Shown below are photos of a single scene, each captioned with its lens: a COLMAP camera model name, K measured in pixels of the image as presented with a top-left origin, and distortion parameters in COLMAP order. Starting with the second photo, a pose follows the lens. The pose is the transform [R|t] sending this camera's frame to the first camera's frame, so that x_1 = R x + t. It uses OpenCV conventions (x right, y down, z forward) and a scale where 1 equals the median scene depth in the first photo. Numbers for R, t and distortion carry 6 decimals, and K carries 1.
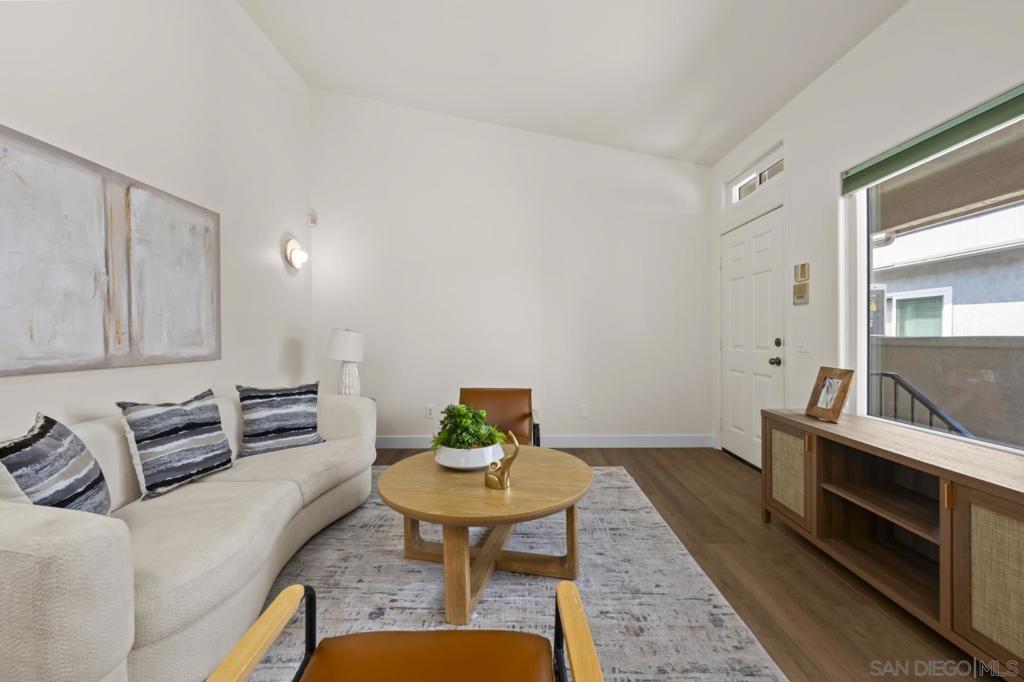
lens RADIAL K [[409.1, 0, 513.9], [0, 409.1, 339.0], [0, 0, 1]] dist [-0.000823, -0.000041]
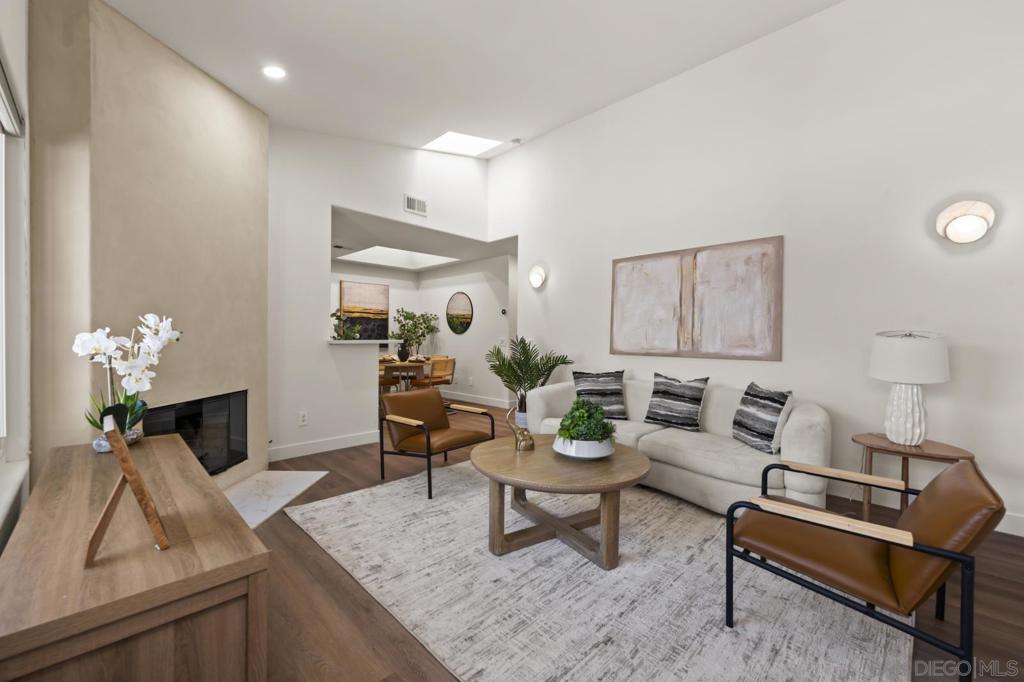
lens RADIAL K [[403.9, 0, 513.6], [0, 403.9, 339.3], [0, 0, 1]] dist [-0.002798, -0.000274]
pose [[-0.690786, 0.001911, -0.723057, 0.710027], [-0.011647, 0.999837, 0.013770, -0.020516], [0.722965, 0.017934, -0.690651, 1.394900]]
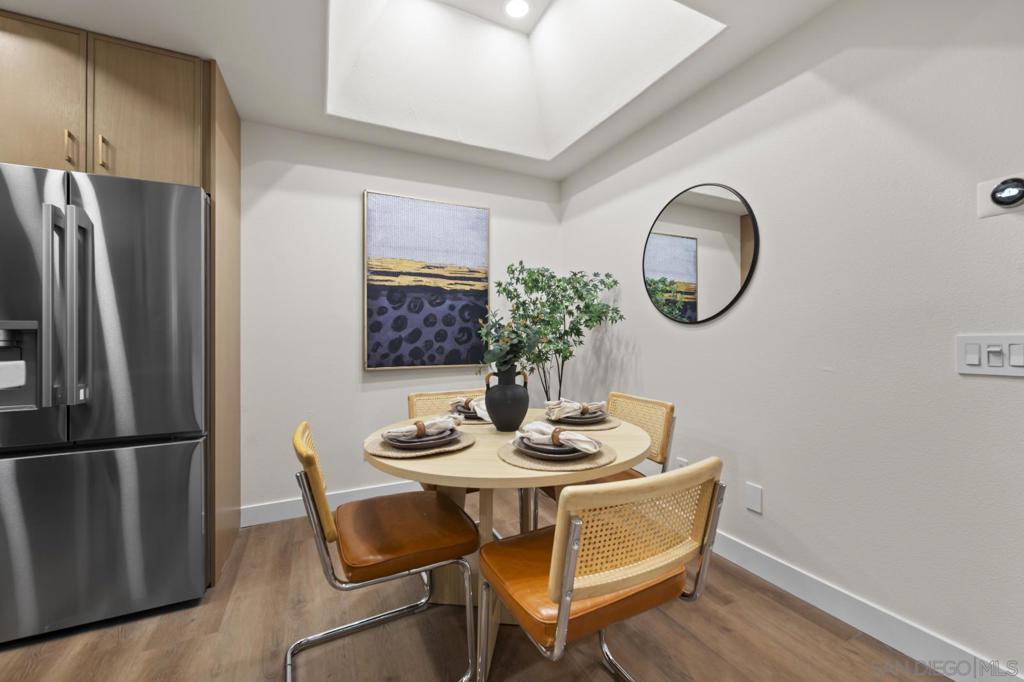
lens RADIAL K [[410.6, 0, 515.9], [0, 410.6, 336.2], [0, 0, 1]] dist [-0.000677, 0.000110]
pose [[-0.895790, 0.007842, -0.444408, -0.384589], [0.004906, 0.999958, 0.007756, 0.004277], [0.444450, 0.004768, -0.895791, -0.282342]]
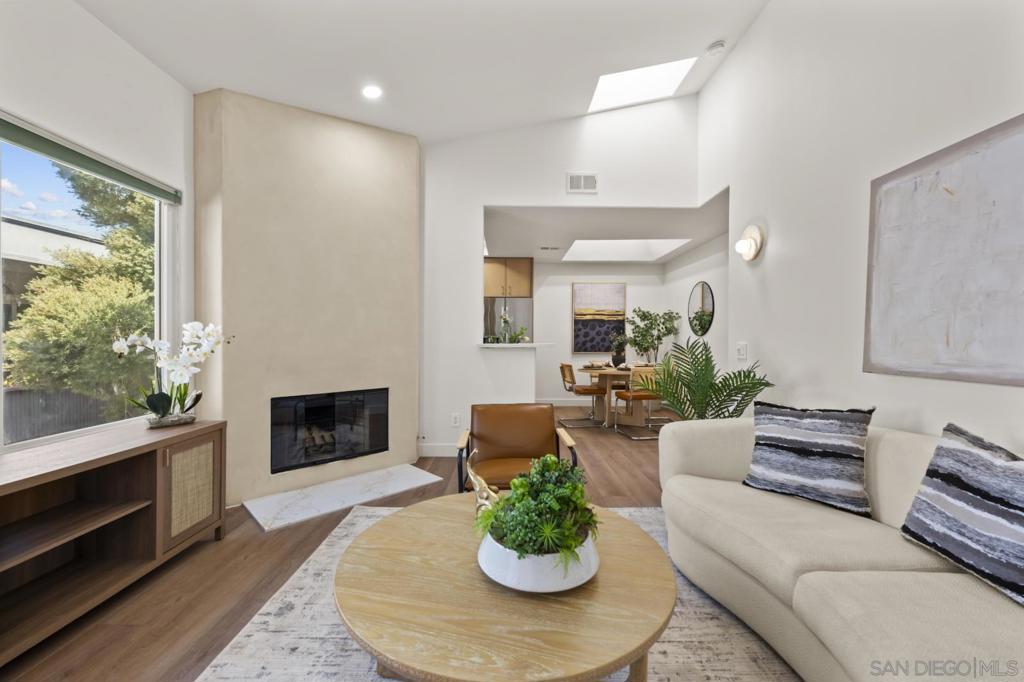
lens RADIAL K [[409.1, 0, 513.9], [0, 409.1, 339.0], [0, 0, 1]] dist [-0.000823, -0.000041]
pose [[-0.999841, 0.001176, -0.017789, -0.055403], [0.001038, 0.999969, 0.007743, -0.016537], [0.017798, 0.007723, -0.999812, 1.351727]]
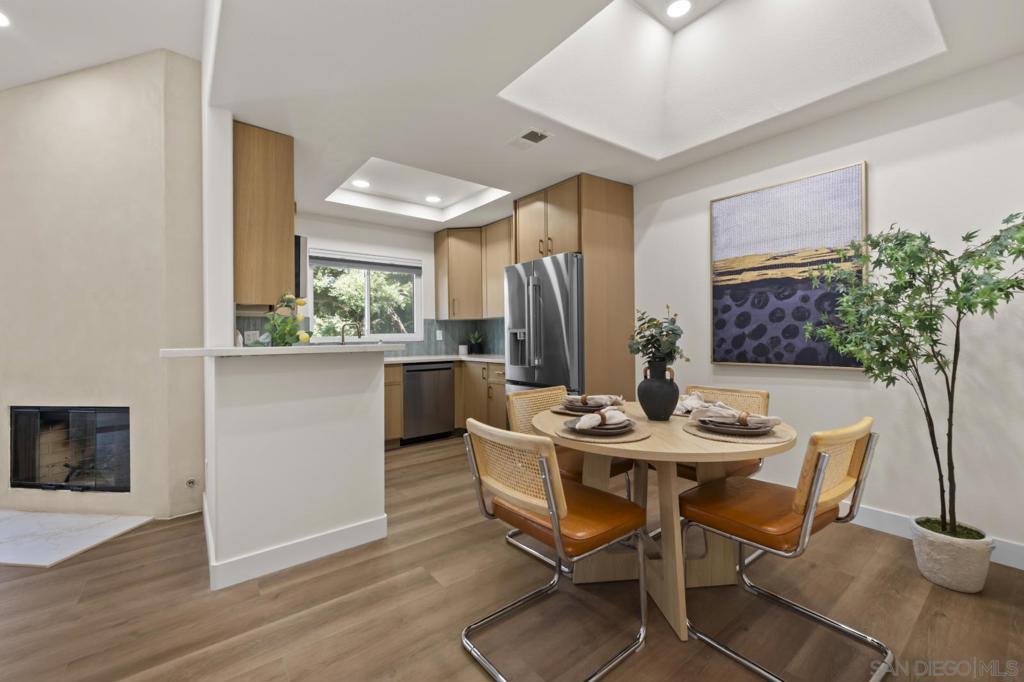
lens RADIAL K [[419.9, 0, 516.0], [0, 419.9, 334.0], [0, 0, 1]] dist [-0.002152, -0.000095]
pose [[-0.628132, 0.015309, 0.777956, -1.119961], [0.022834, 0.999738, -0.001236, 0.002150], [-0.777772, 0.016987, -0.628317, -0.211174]]
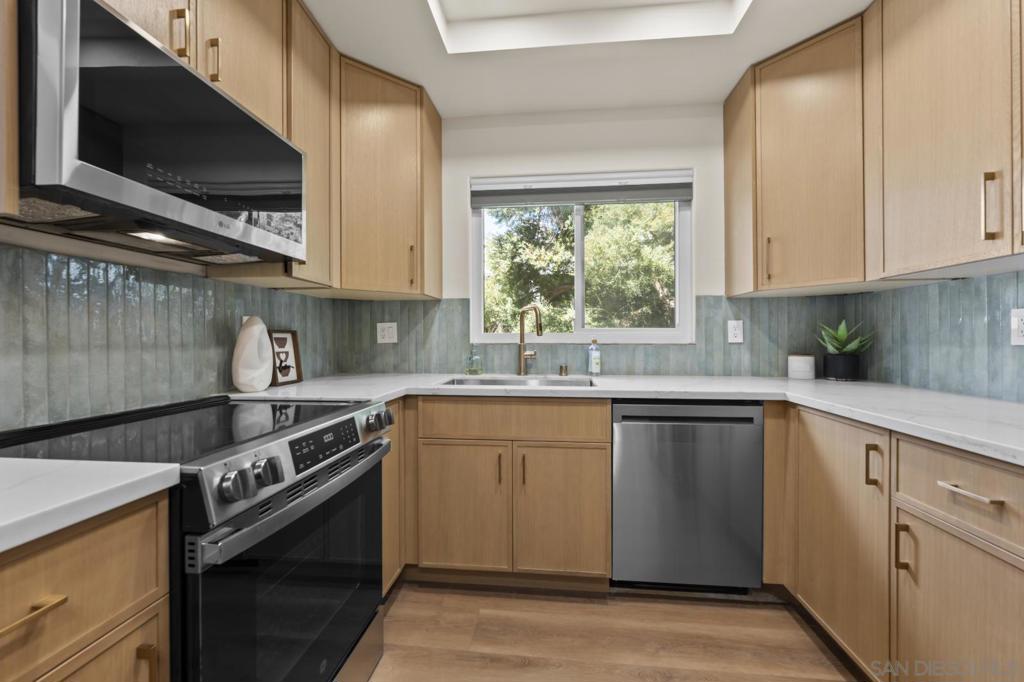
lens RADIAL K [[409.1, 0, 513.9], [0, 409.1, 339.0], [0, 0, 1]] dist [-0.000823, -0.000041]
pose [[0.095602, 0.001106, 0.995419, -0.181926], [0.011902, 0.999927, -0.002254, 0.009700], [-0.995348, 0.012063, 0.095582, -0.837837]]
